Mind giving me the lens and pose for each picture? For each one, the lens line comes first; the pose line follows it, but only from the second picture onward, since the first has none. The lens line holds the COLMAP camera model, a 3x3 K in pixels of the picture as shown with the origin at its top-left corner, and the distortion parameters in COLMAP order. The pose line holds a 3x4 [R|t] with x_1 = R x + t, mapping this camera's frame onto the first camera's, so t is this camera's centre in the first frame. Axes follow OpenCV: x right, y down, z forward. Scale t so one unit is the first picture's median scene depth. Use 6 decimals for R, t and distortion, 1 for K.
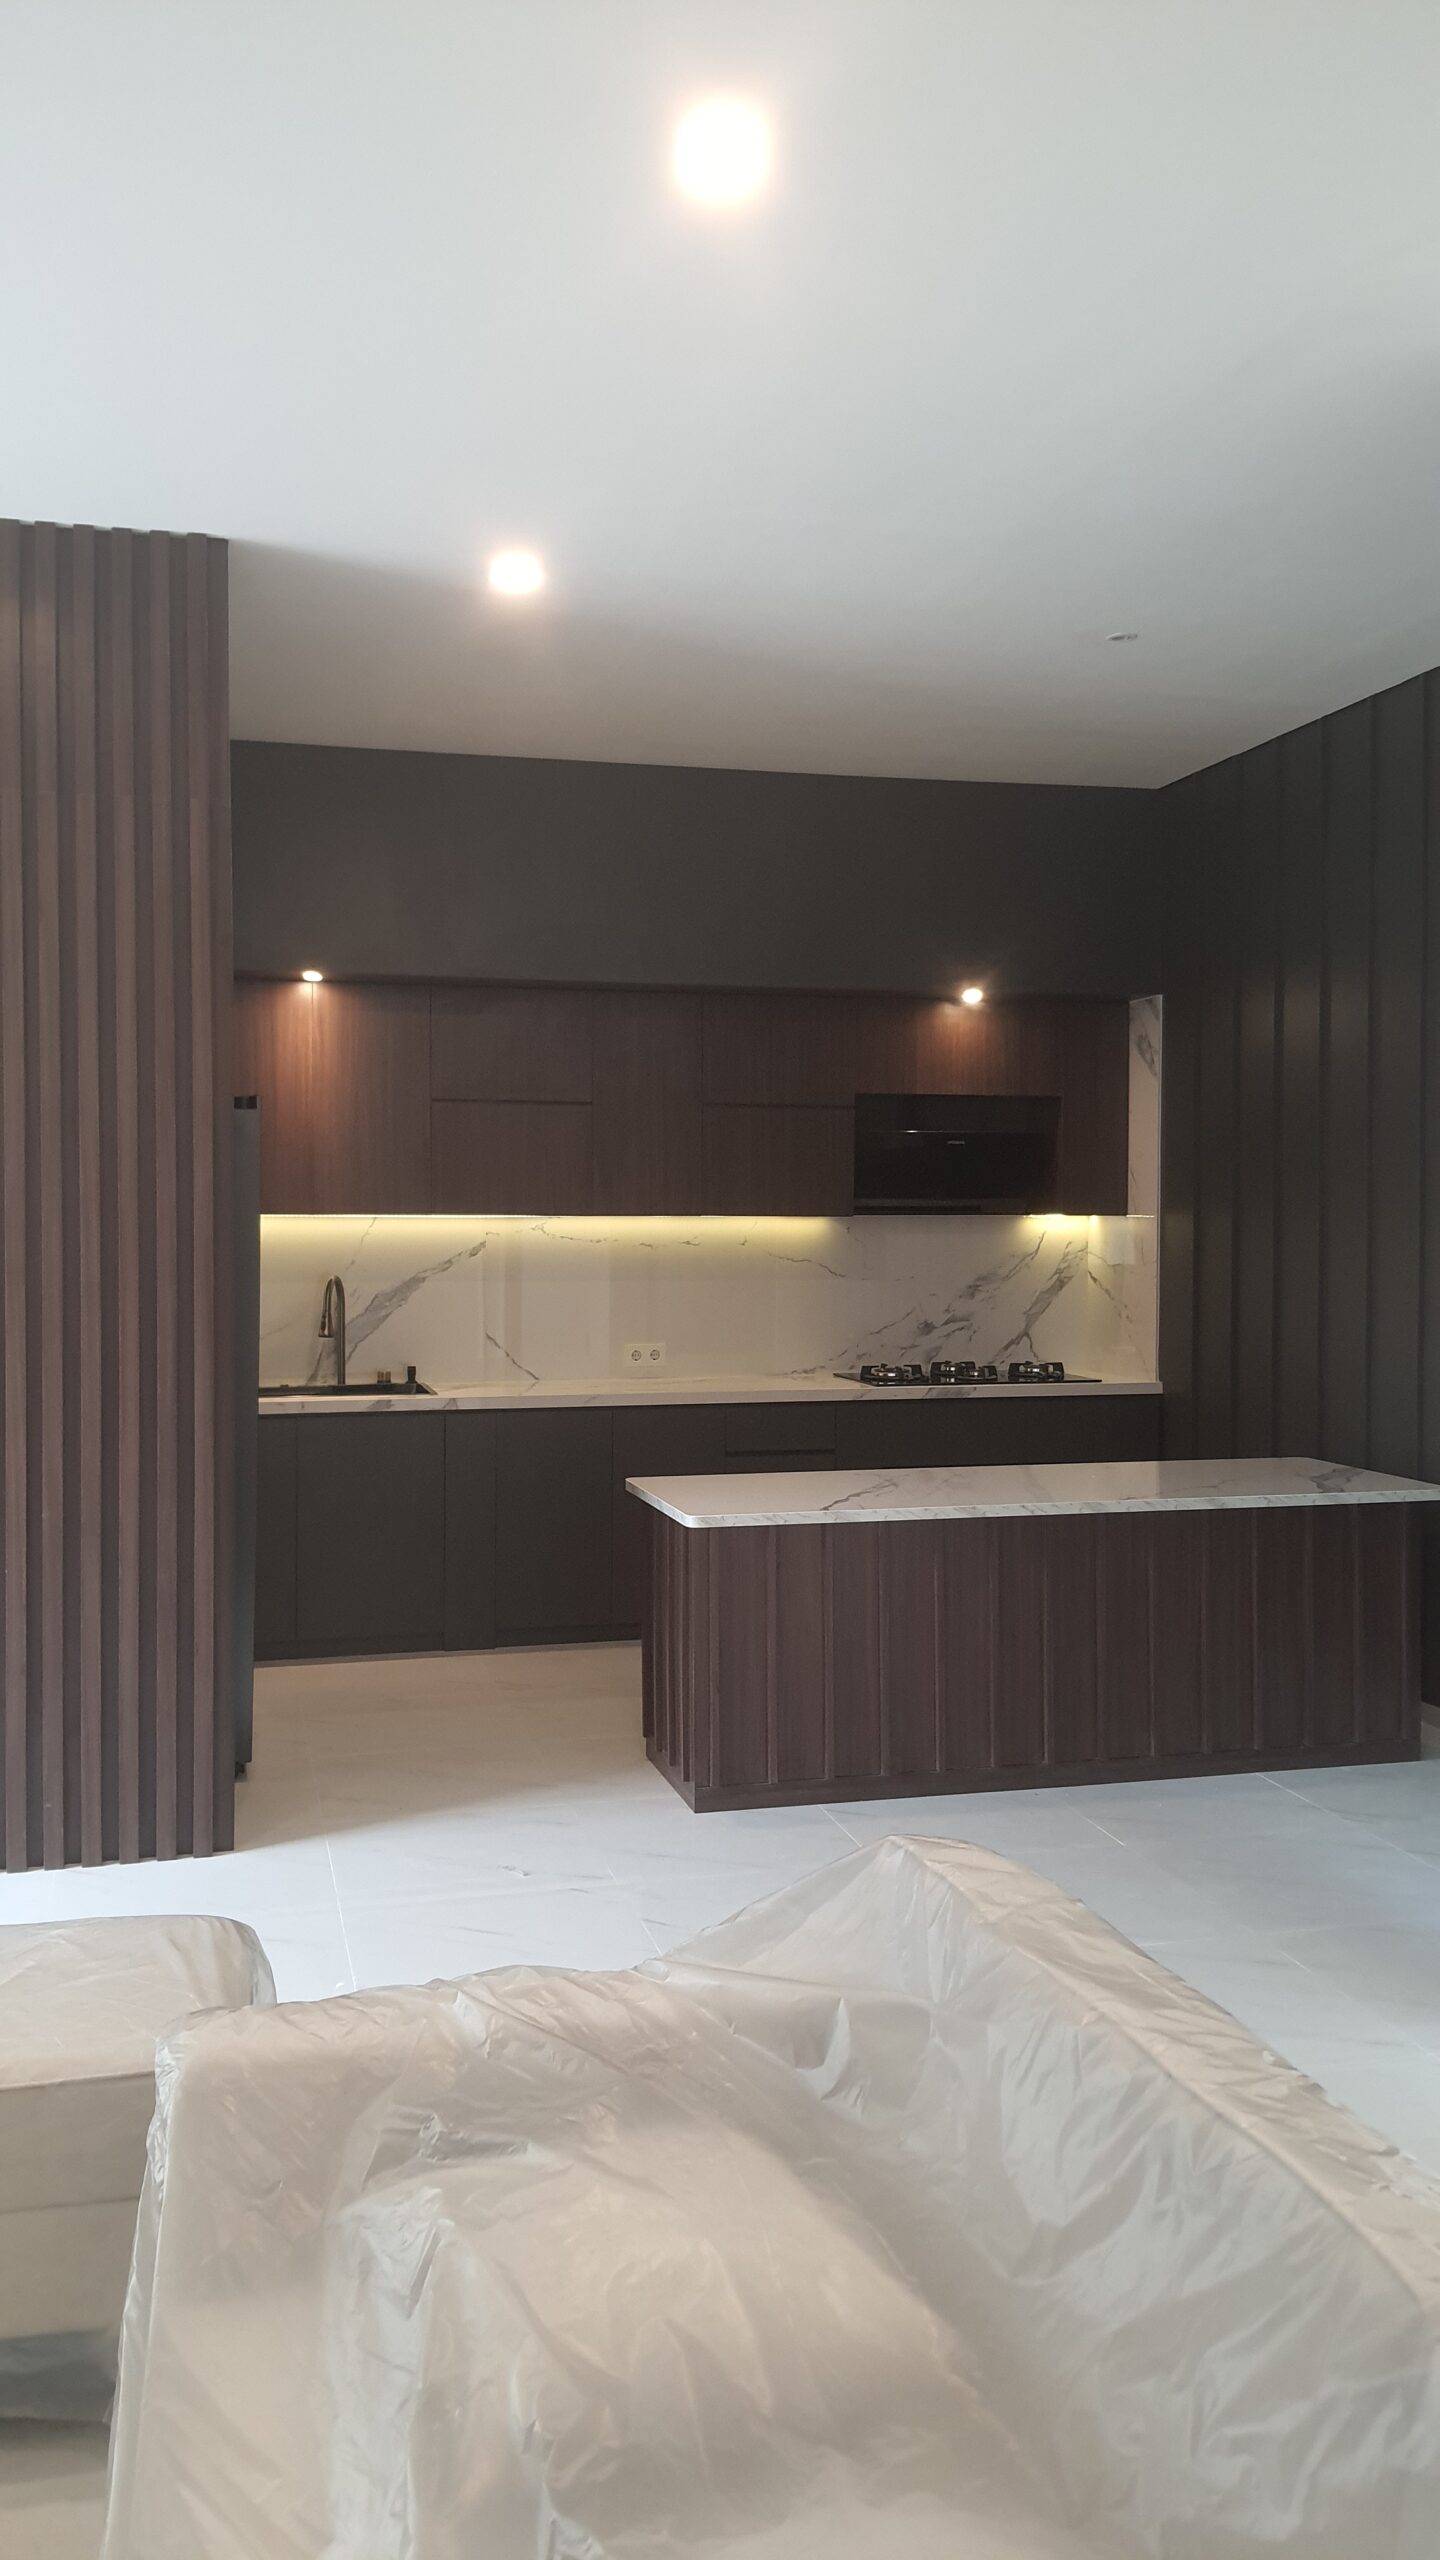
lens RADIAL K [[1967.1, 0, 715.7], [0, 1967.1, 1242.0], [0, 0, 1]] dist [0.177840, -0.002128]
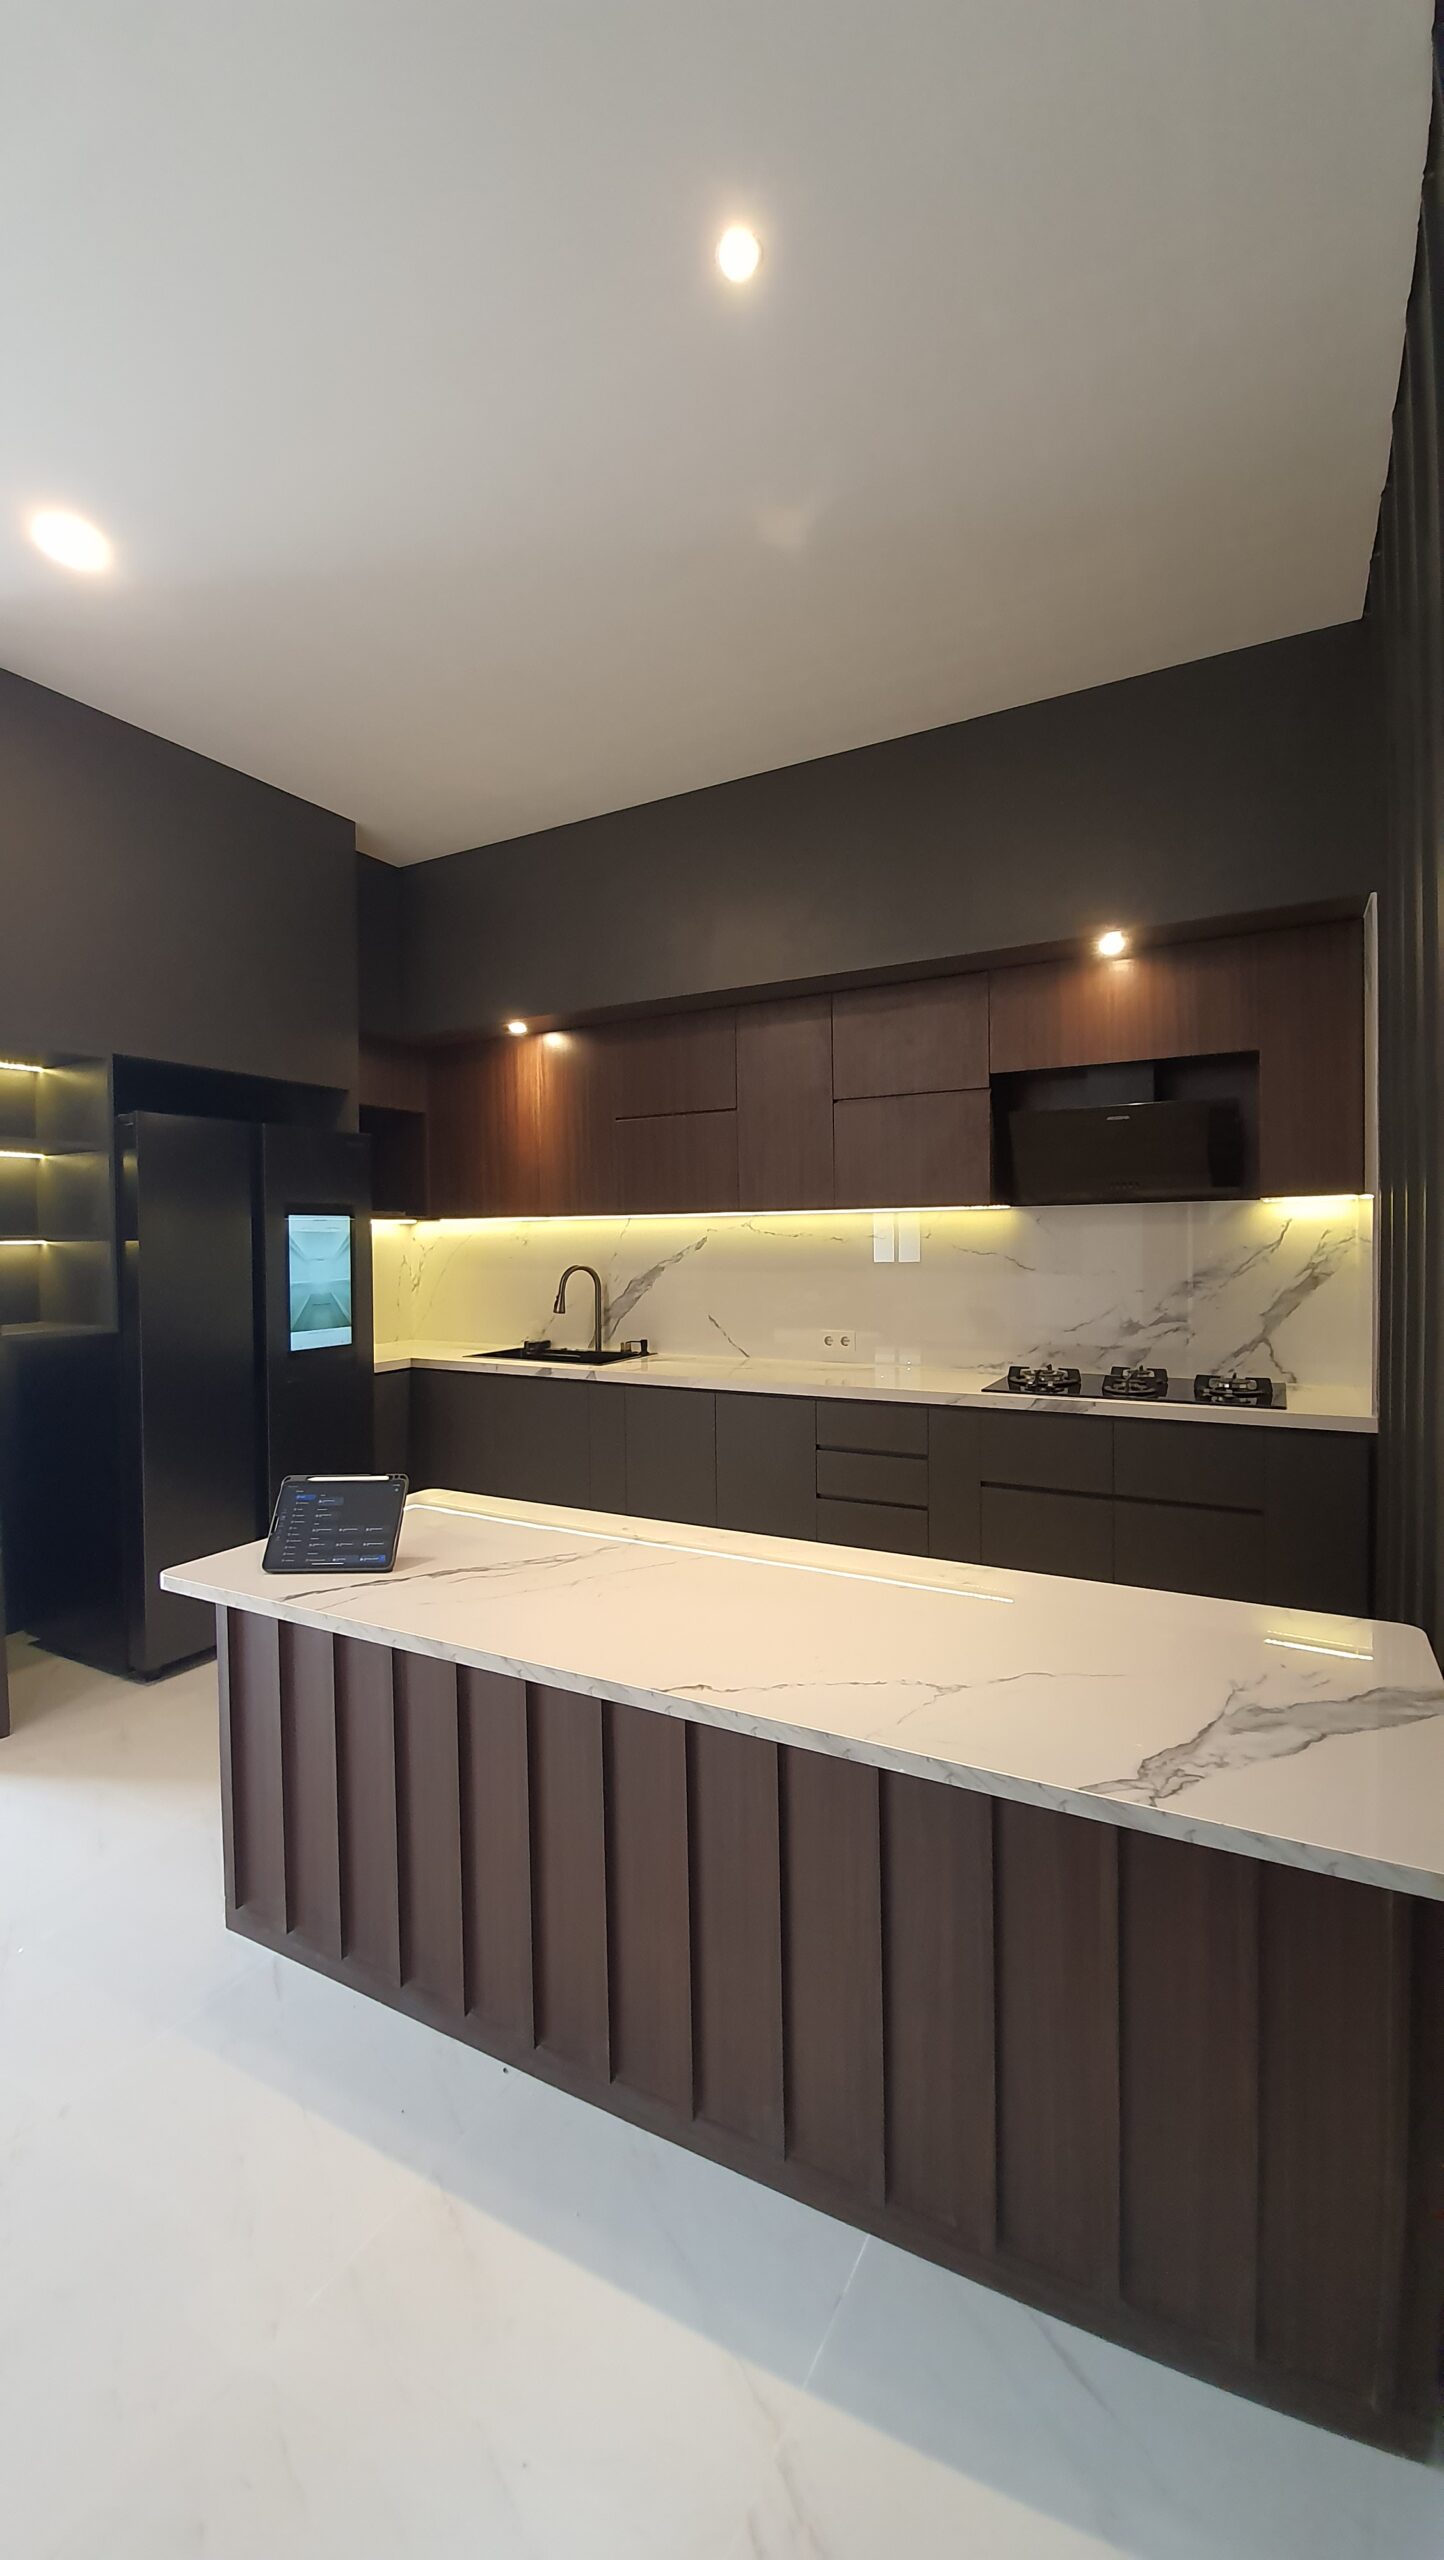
lens RADIAL K [[1036.5, 0, 715.7], [0, 1036.5, 1252.5], [0, 0, 1]] dist [-0.000968, -0.000120]
pose [[0.728854, 0.000373, -0.684669, 0.307015], [0.006878, 0.999945, 0.007868, 0.004233], [0.684634, -0.010444, 0.728812, 0.545808]]
